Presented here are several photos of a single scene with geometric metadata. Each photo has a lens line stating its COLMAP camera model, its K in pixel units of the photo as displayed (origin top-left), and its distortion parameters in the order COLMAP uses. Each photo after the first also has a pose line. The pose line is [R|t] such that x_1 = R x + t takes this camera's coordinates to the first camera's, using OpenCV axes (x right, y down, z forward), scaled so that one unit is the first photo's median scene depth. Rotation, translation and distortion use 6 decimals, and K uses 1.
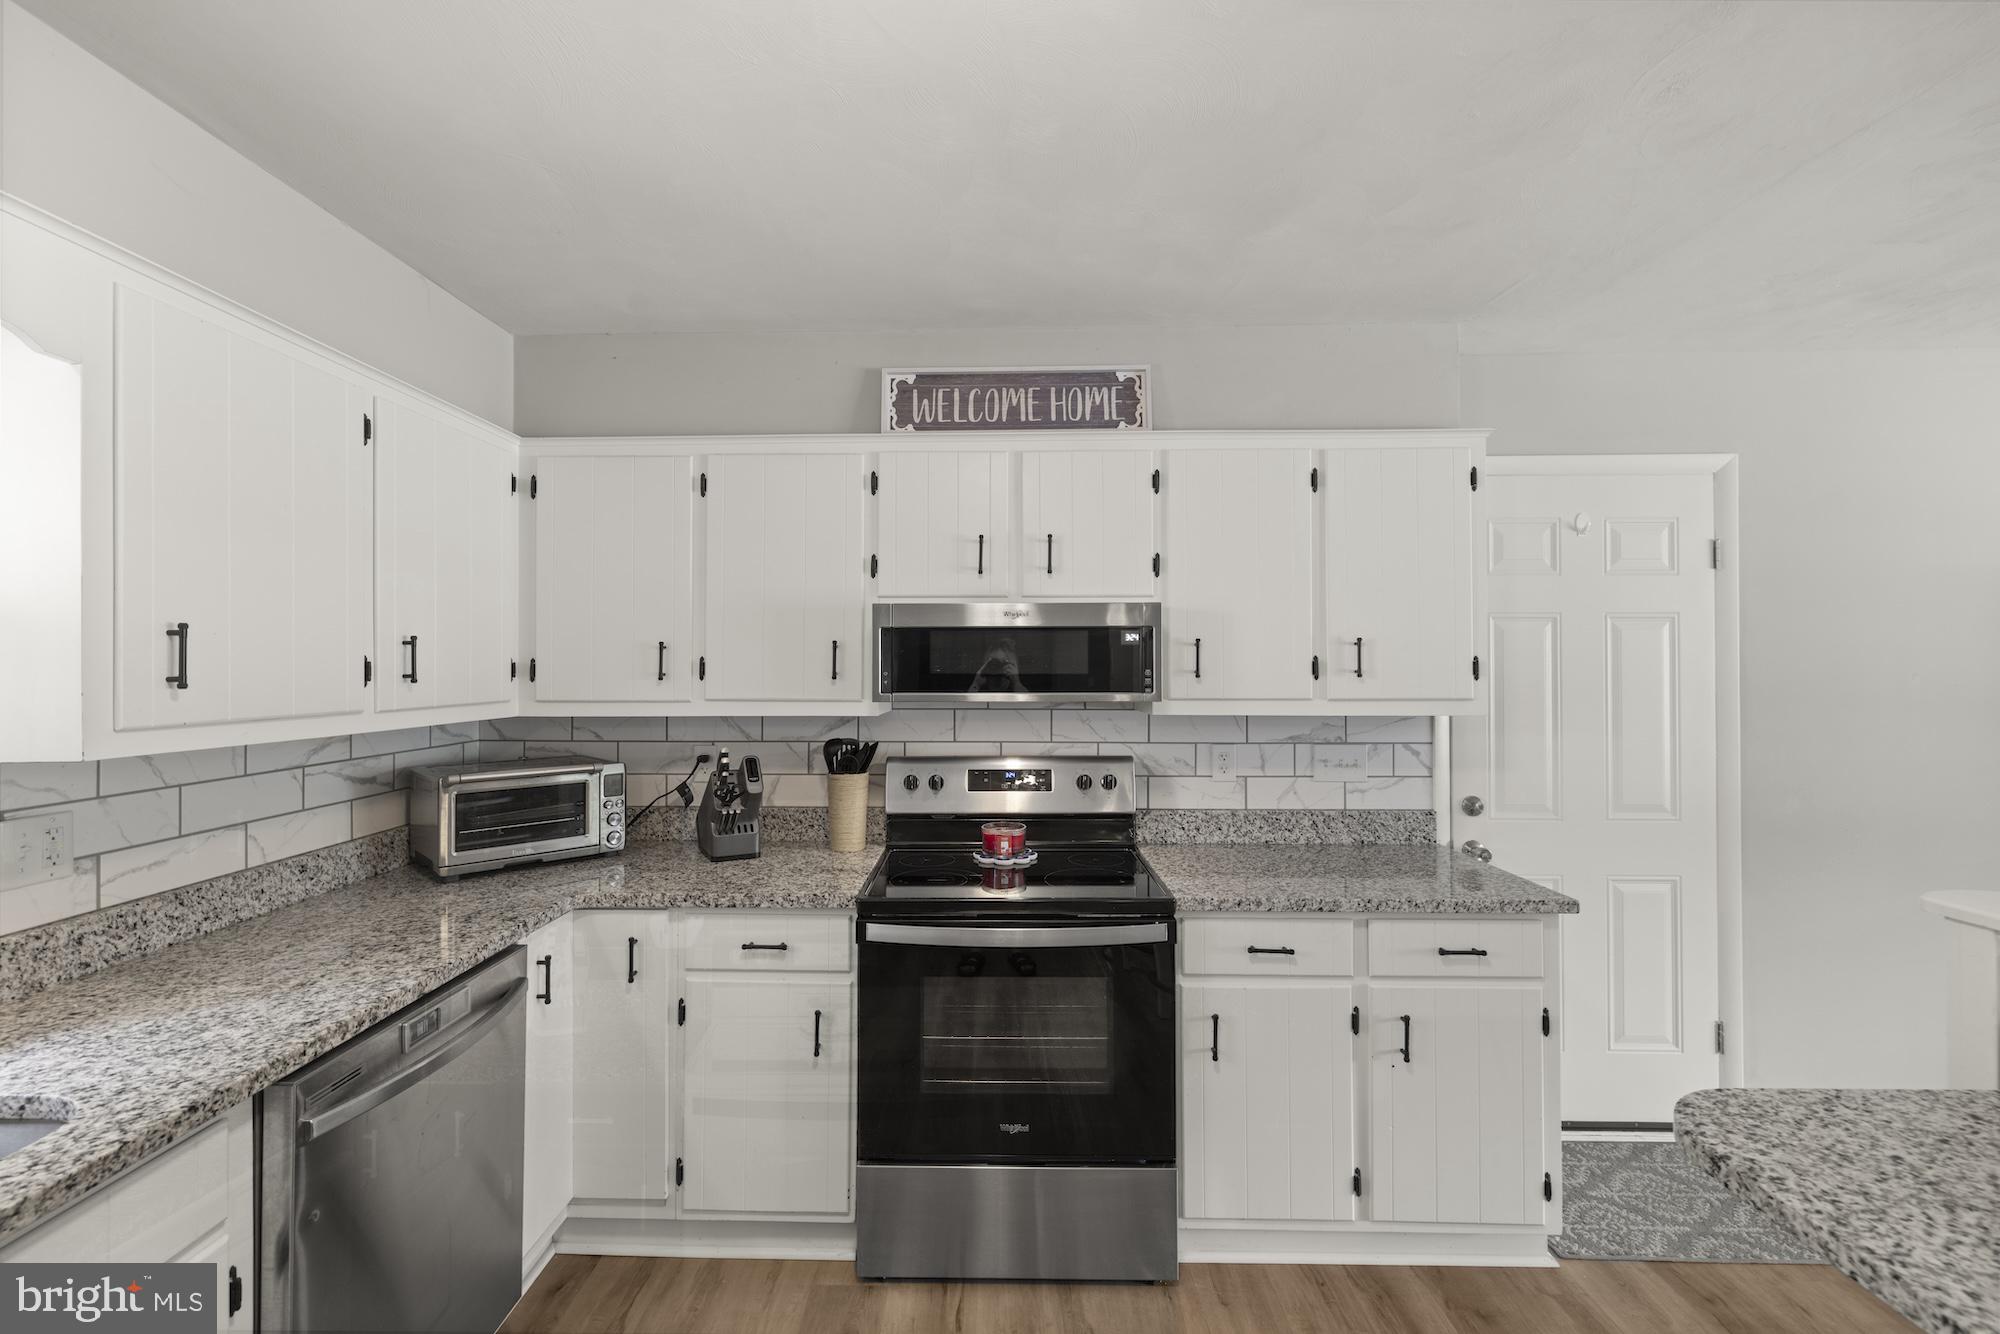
lens RADIAL K [[845.3, 0, 975.3], [0, 845.3, 654.4], [0, 0, 1]] dist [-0.002768, 0.001655]
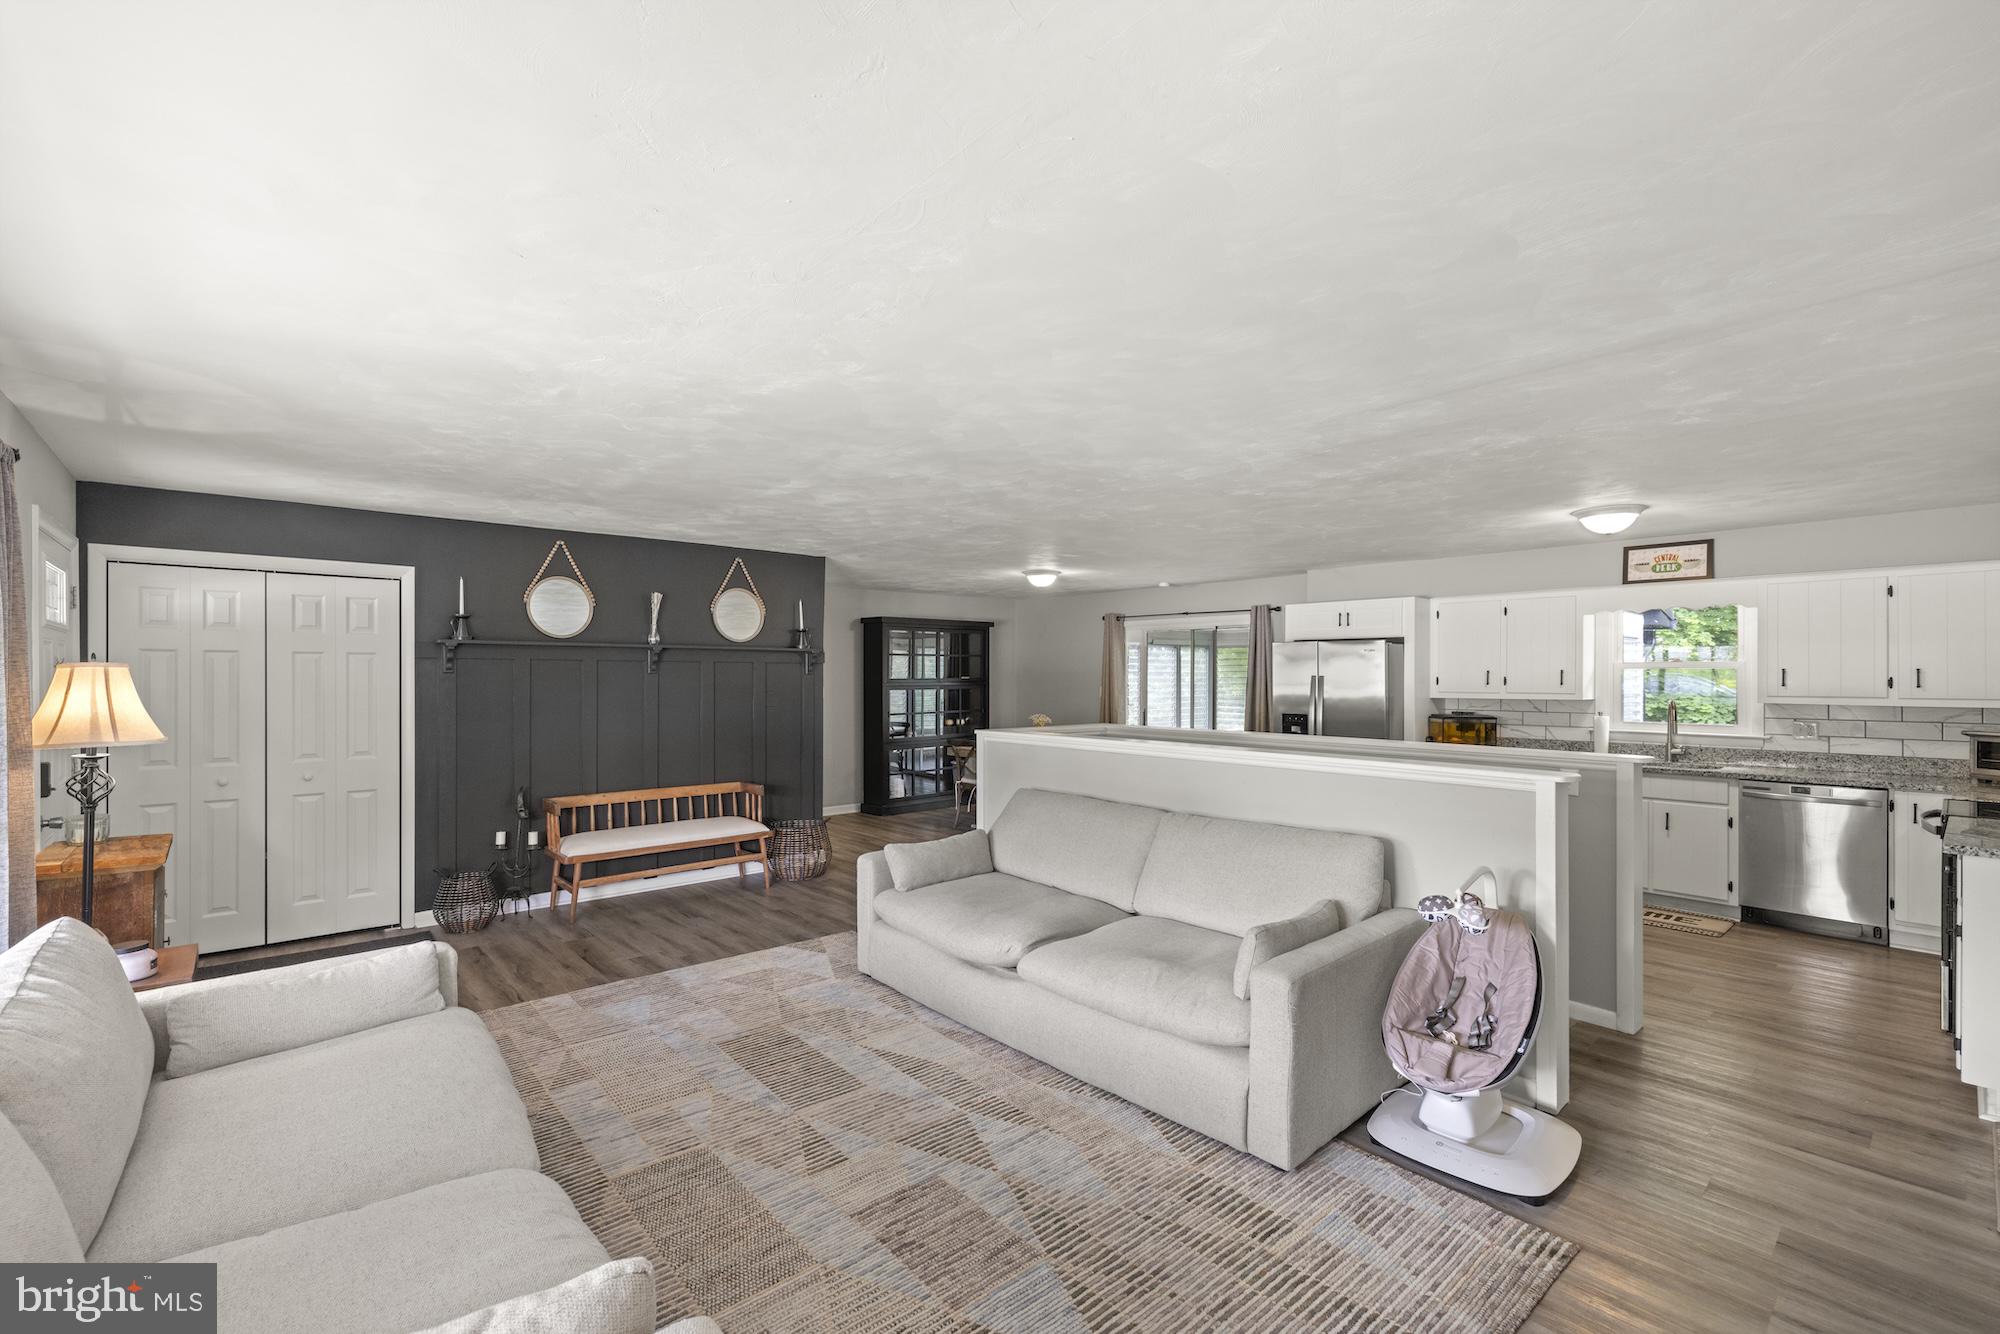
lens RADIAL K [[845.3, 0, 971.5], [0, 845.3, 677.8], [0, 0, 1]] dist [-0.002768, 0.001655]
pose [[-0.739830, 0.001246, -0.672793, 2.463532], [0.006043, 0.999970, -0.004793, -0.000923], [0.672767, -0.007612, -0.739815, 0.783954]]
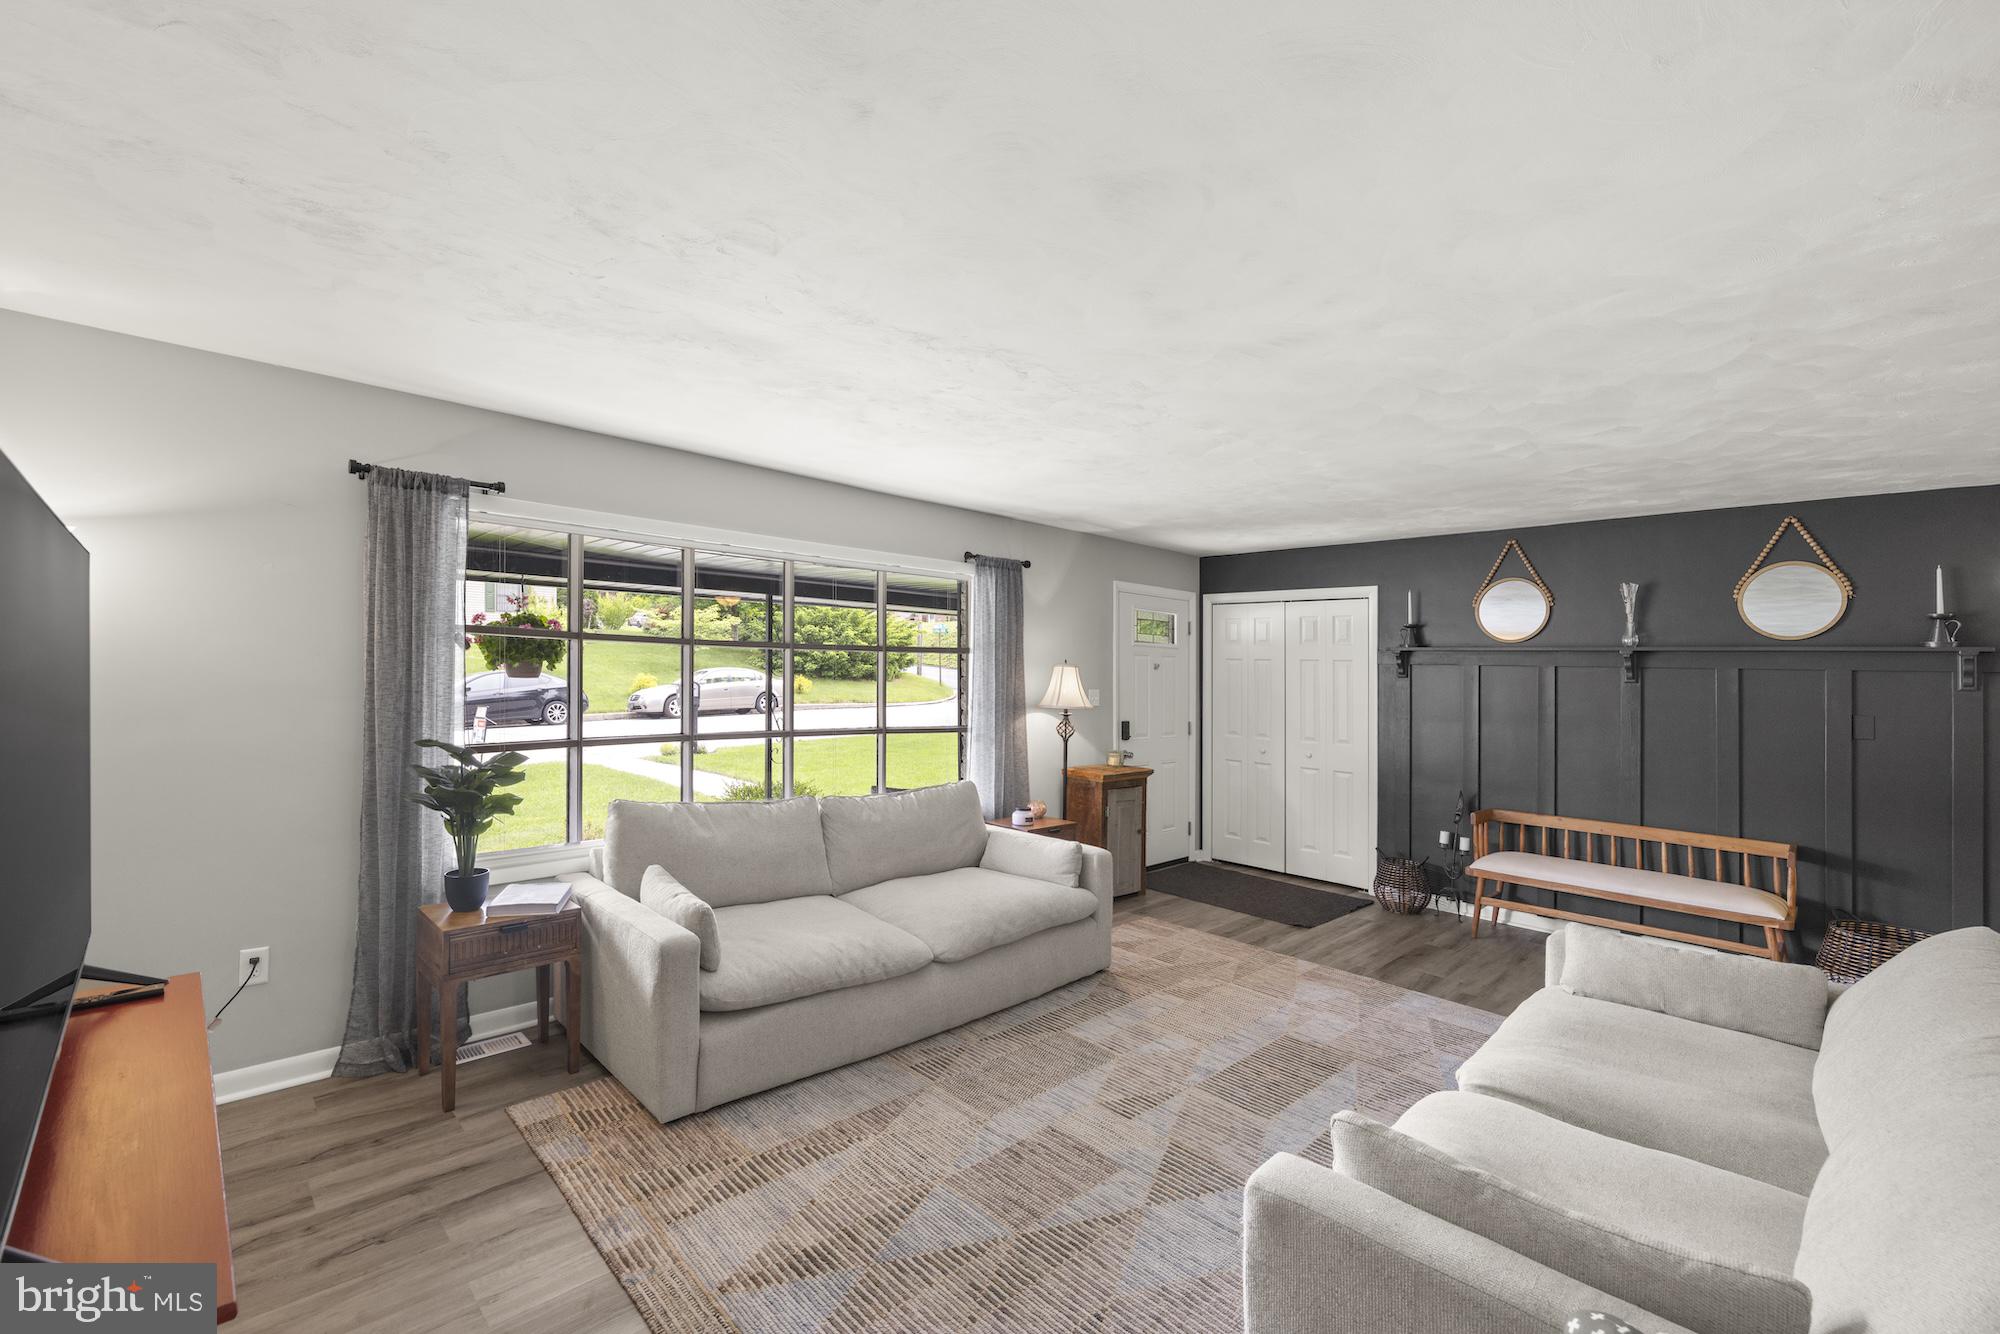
lens RADIAL K [[845.3, 0, 955.4], [0, 845.3, 653.7], [0, 0, 1]] dist [-0.002768, 0.001655]
pose [[-0.695878, -0.002044, 0.718157, 1.194129], [-0.032186, 0.999080, -0.028345, 0.010215], [-0.717438, -0.042839, -0.695303, 0.880316]]
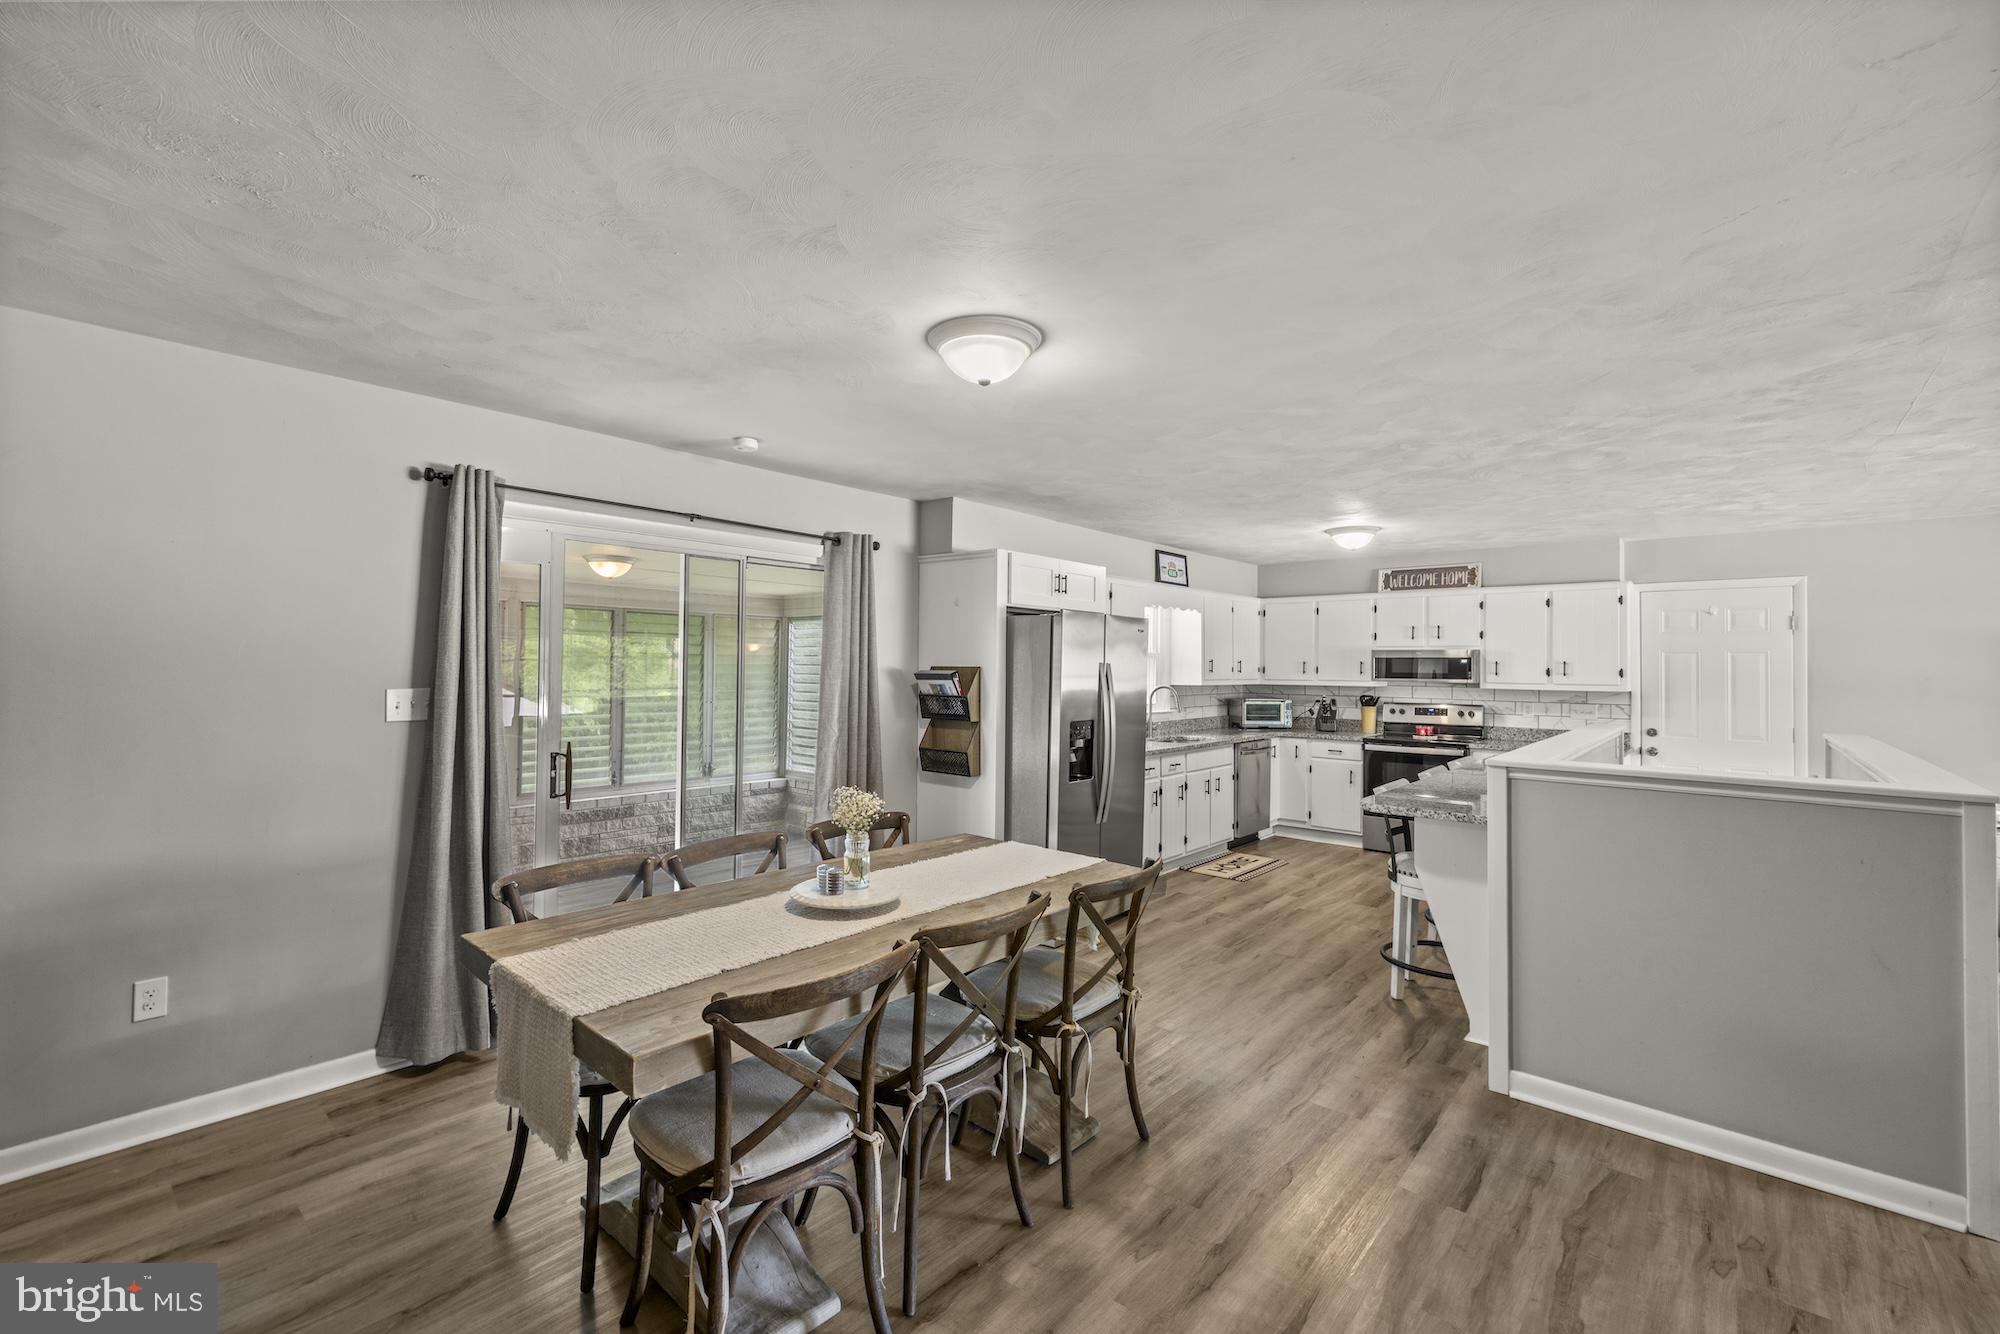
lens RADIAL K [[845.3, 0, 979.7], [0, 845.3, 657.1], [0, 0, 1]] dist [-0.002768, 0.001655]
pose [[0.761812, 0.000577, -0.647798, 0.757748], [-0.002002, 0.999997, -0.001464, -0.024631], [0.647795, 0.002413, 0.761811, -2.212075]]
